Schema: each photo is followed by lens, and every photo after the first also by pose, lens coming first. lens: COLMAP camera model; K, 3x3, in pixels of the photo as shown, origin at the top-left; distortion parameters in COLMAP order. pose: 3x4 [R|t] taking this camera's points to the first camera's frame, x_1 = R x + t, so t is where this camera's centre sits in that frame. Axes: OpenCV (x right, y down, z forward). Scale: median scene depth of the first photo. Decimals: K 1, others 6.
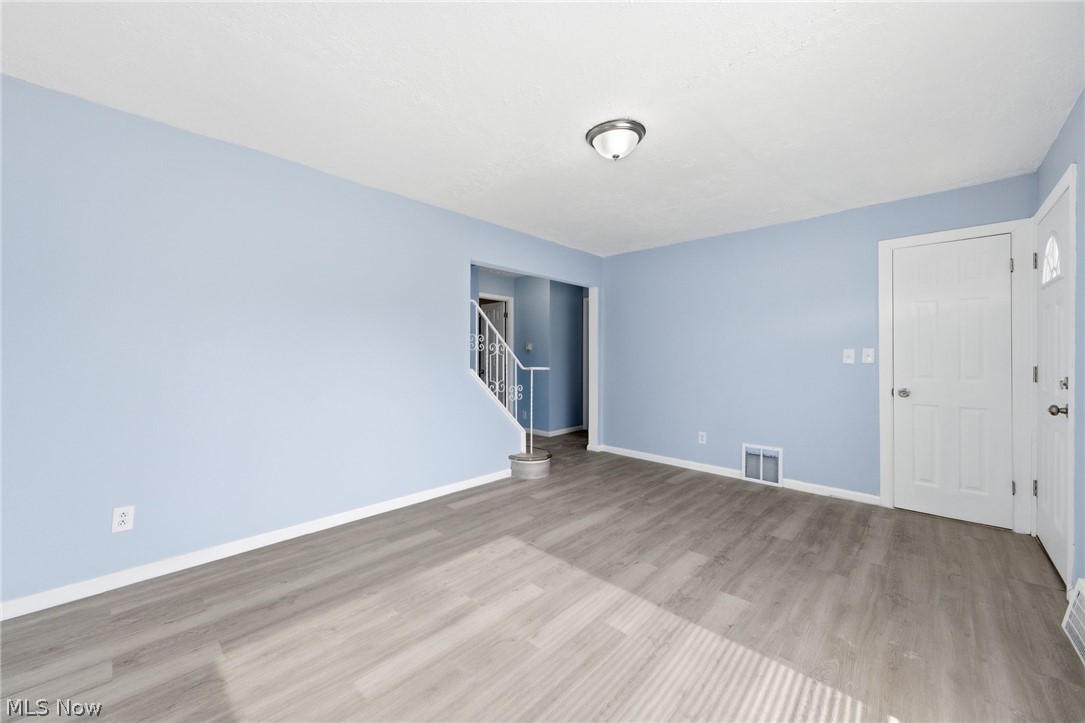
lens RADIAL K [[402.7, 0, 550.2], [0, 402.7, 351.8], [0, 0, 1]] dist [-0.003134, 0.001073]
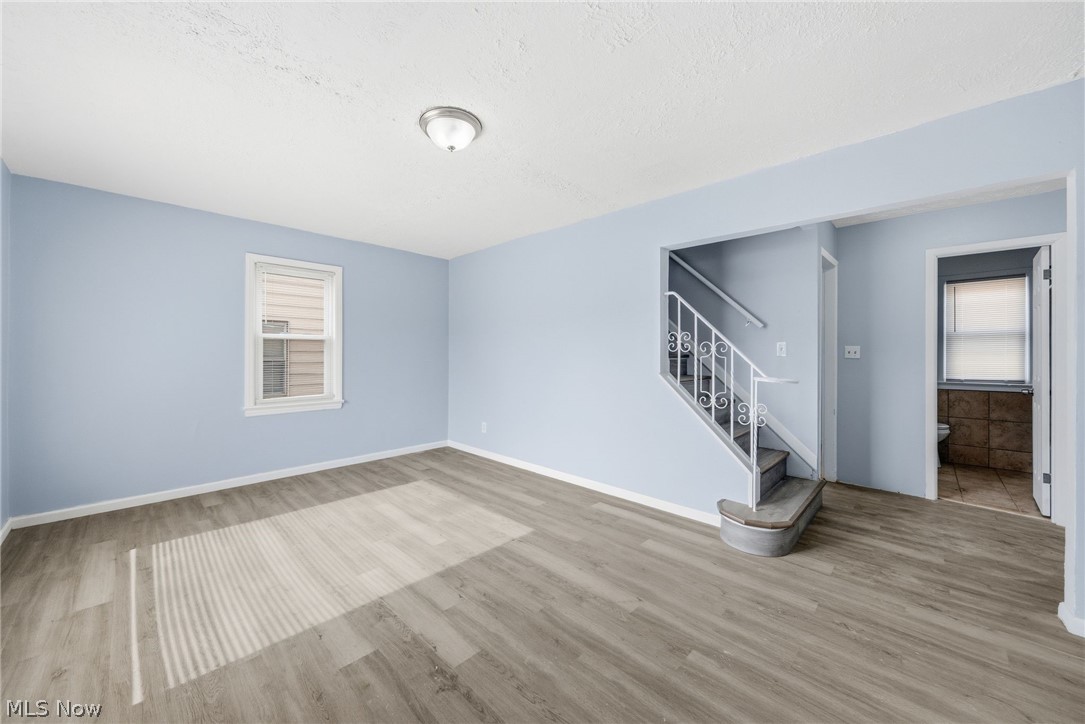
lens RADIAL K [[402.7, 0, 532.2], [0, 402.7, 358.0], [0, 0, 1]] dist [-0.003134, 0.001073]
pose [[-0.030657, 0.002003, -0.999528, 1.004425], [0.000164, 0.999998, 0.001999, 0.012003], [0.999530, -0.000103, -0.030657, 1.107913]]
